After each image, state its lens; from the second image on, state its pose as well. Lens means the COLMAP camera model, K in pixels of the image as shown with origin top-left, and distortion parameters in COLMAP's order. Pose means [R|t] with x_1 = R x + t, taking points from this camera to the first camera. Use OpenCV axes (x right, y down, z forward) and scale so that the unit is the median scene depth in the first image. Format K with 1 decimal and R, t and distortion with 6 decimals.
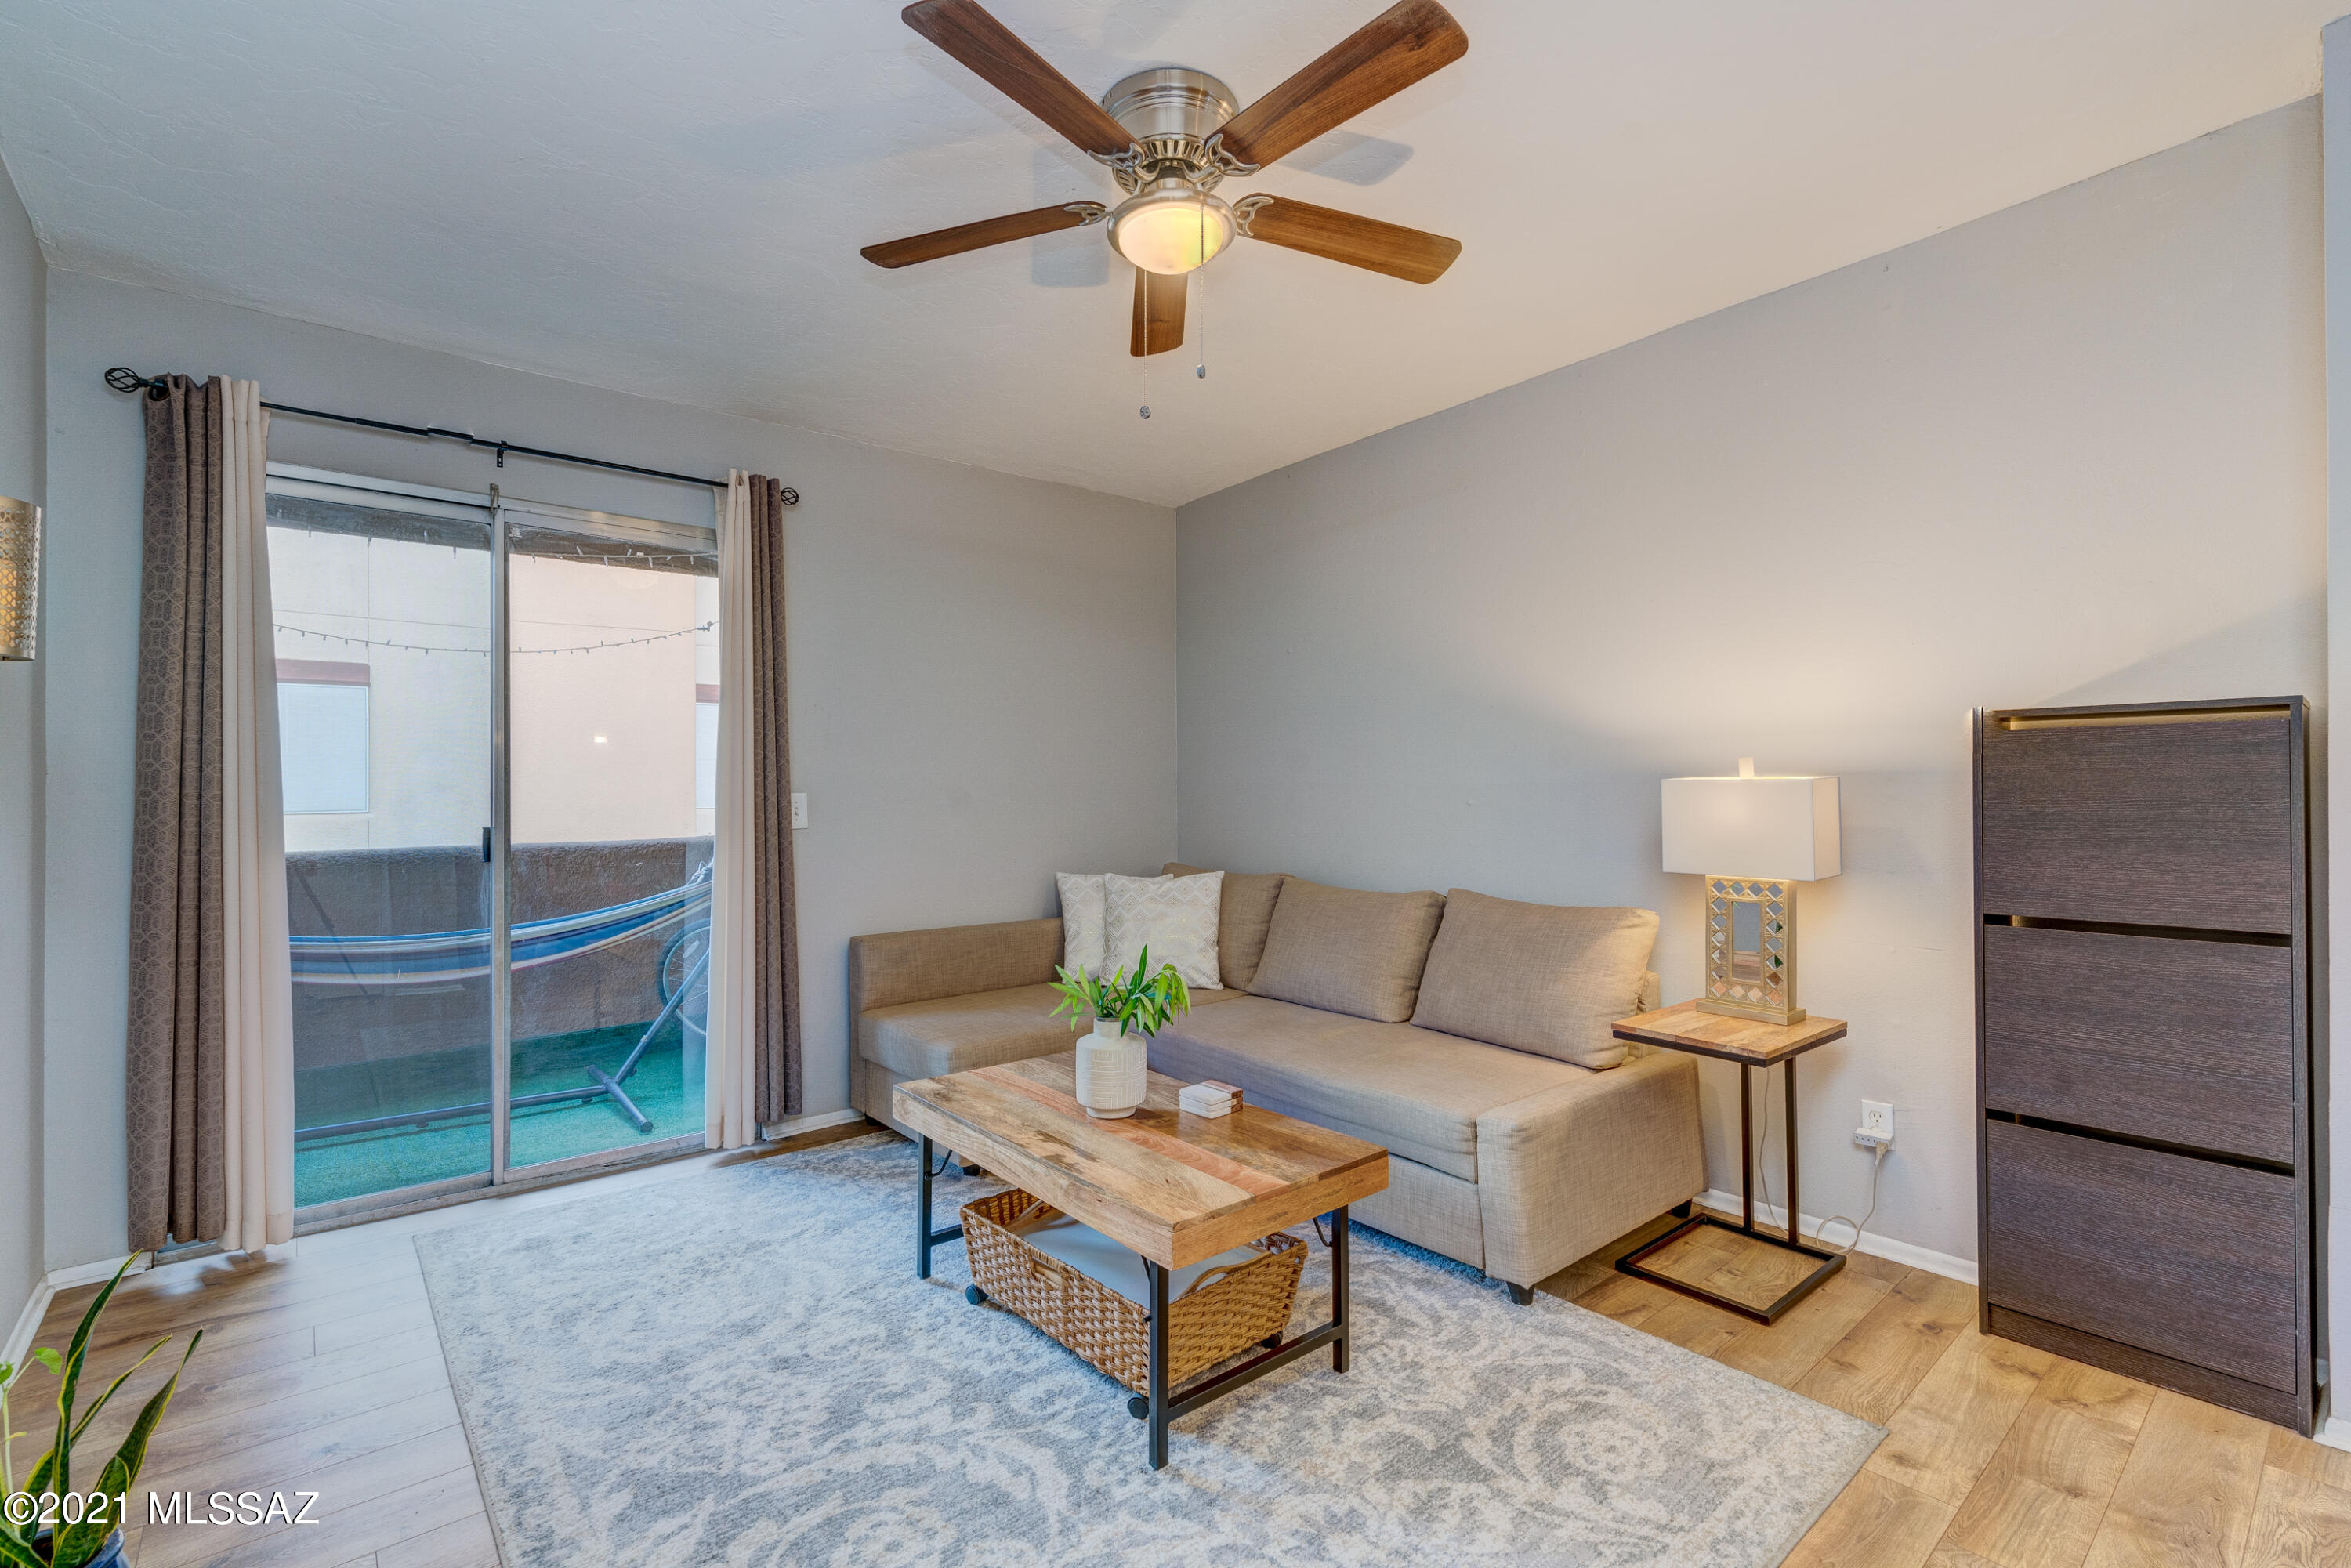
lens RADIAL K [[1064.4, 0, 1174.1], [0, 1064.4, 790.6], [0, 0, 1]] dist [0.001733, 0.001617]
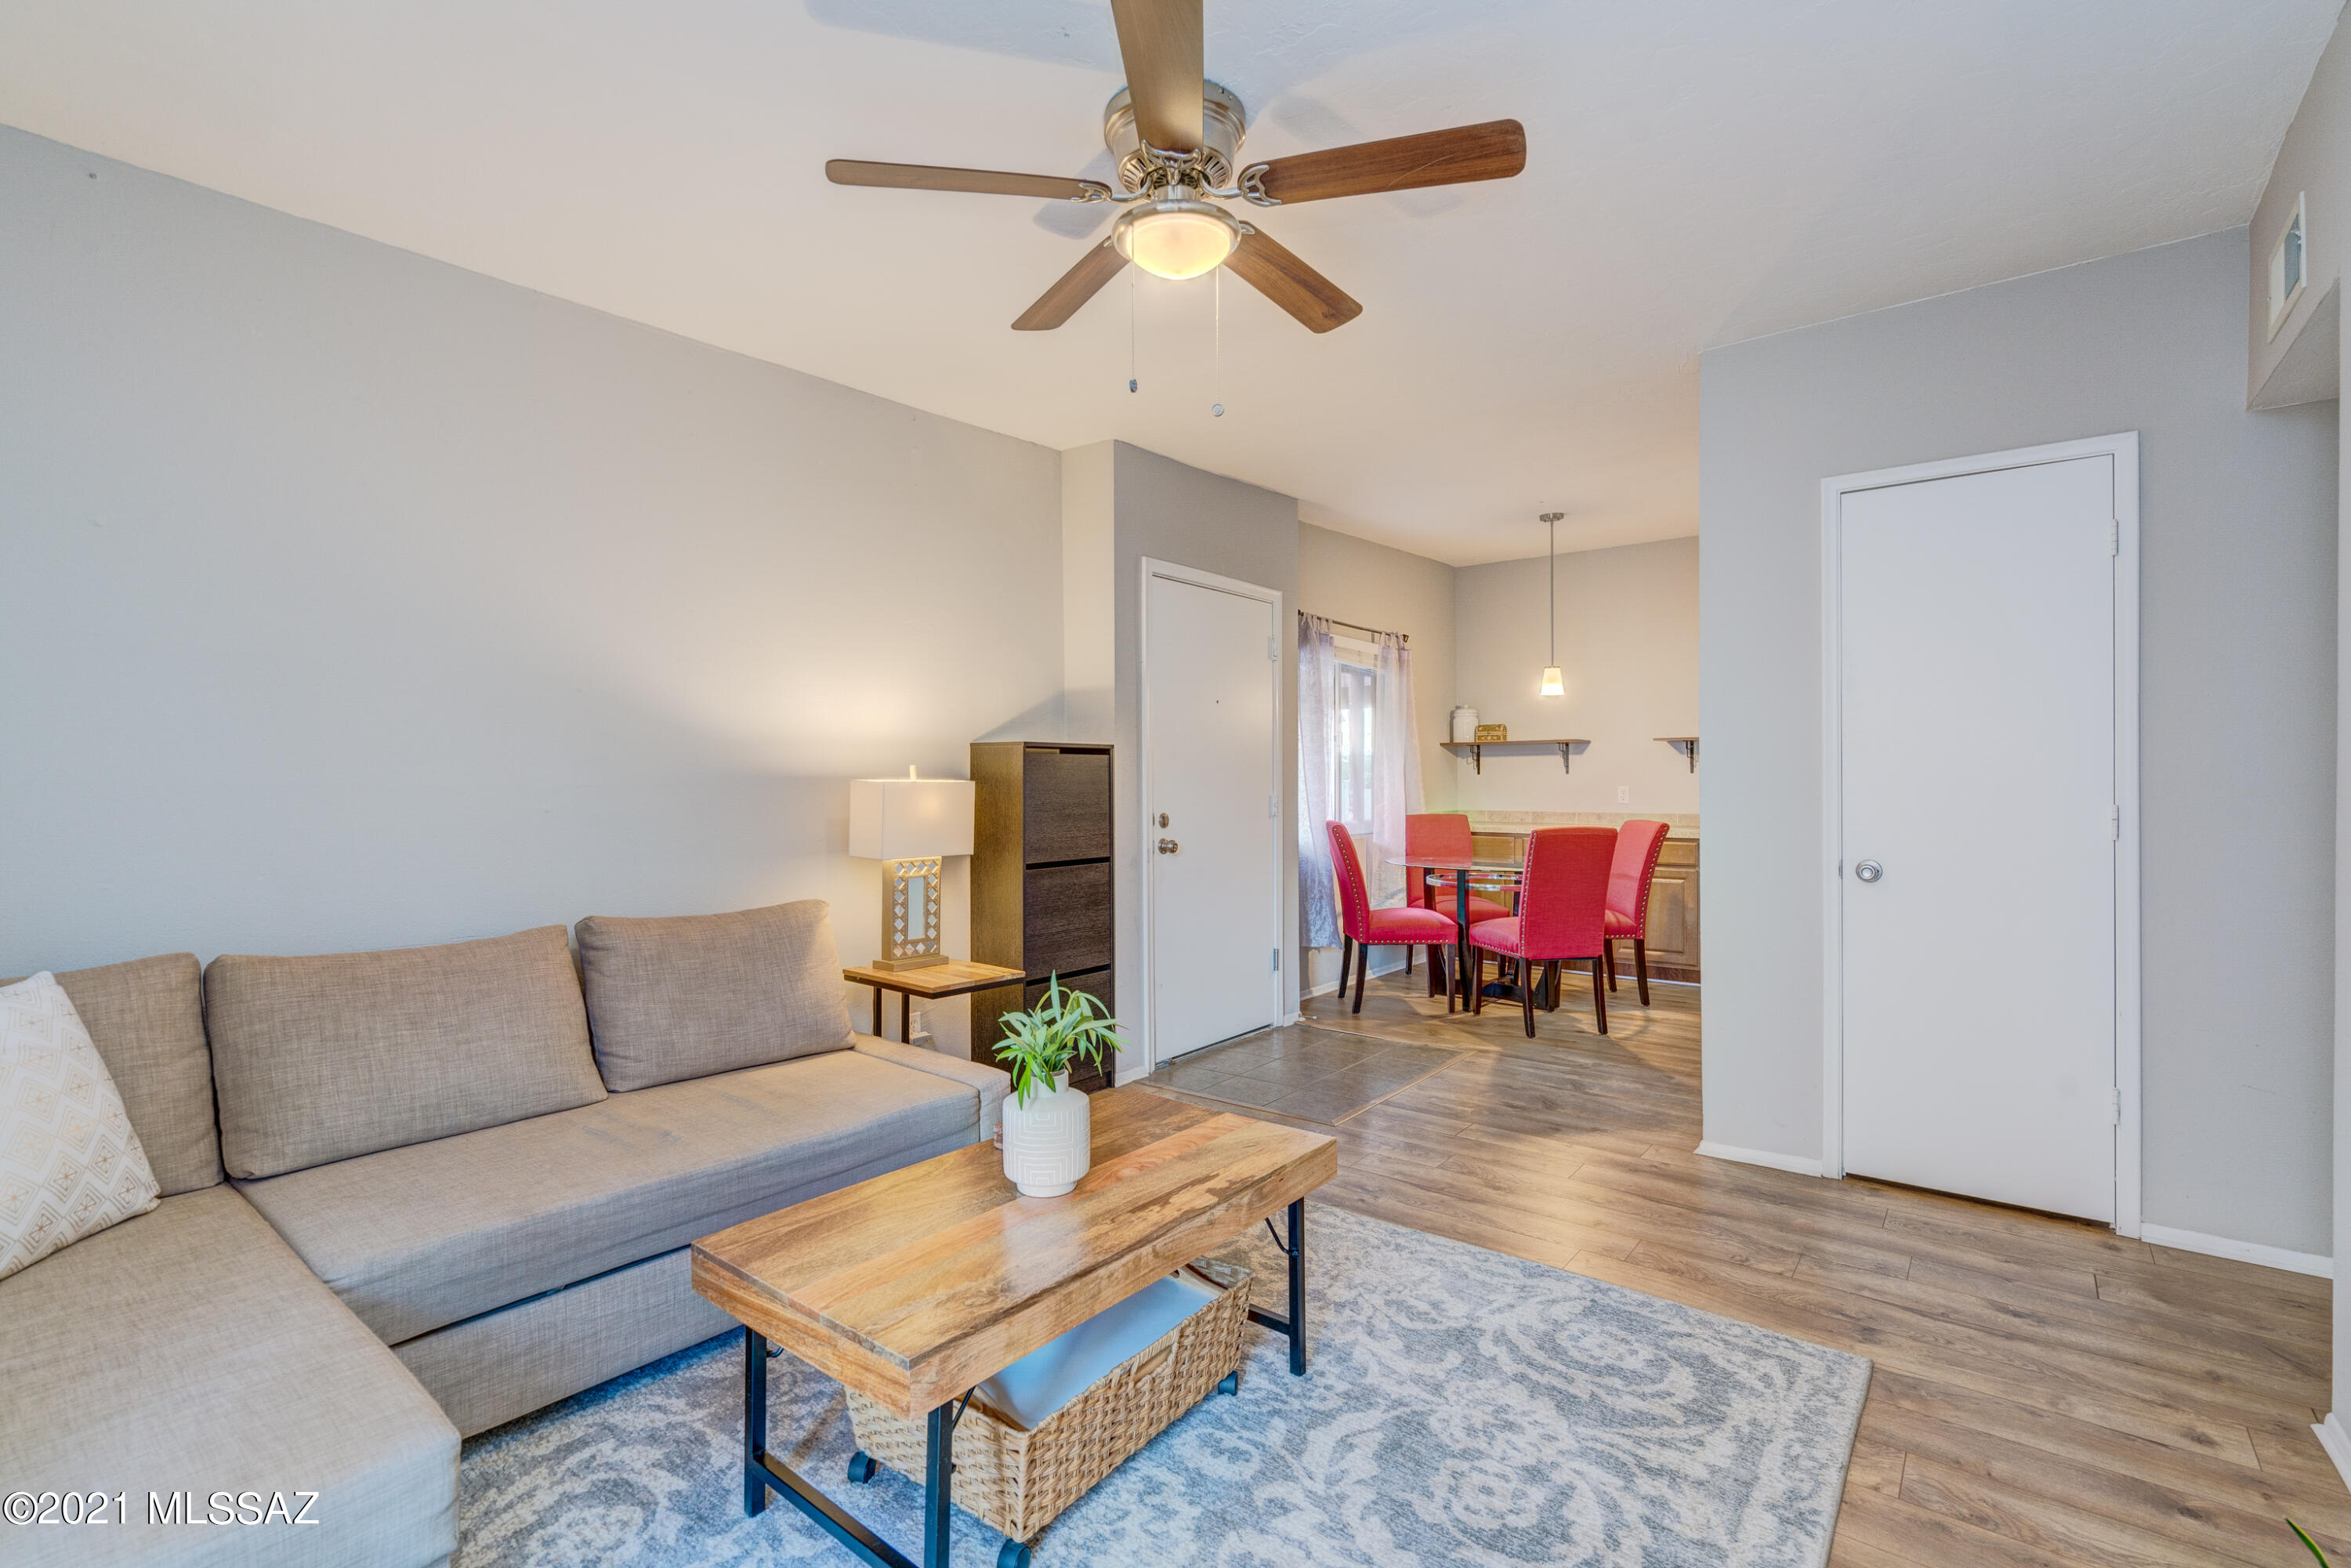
lens RADIAL K [[1064.4, 0, 1191.6], [0, 1064.4, 786.0], [0, 0, 1]] dist [0.001733, 0.001617]
pose [[-0.219743, 0.000002, 0.975558, -1.016187], [0.005017, 0.999987, 0.001128, -0.005311], [-0.975545, 0.005142, -0.219740, 1.240540]]
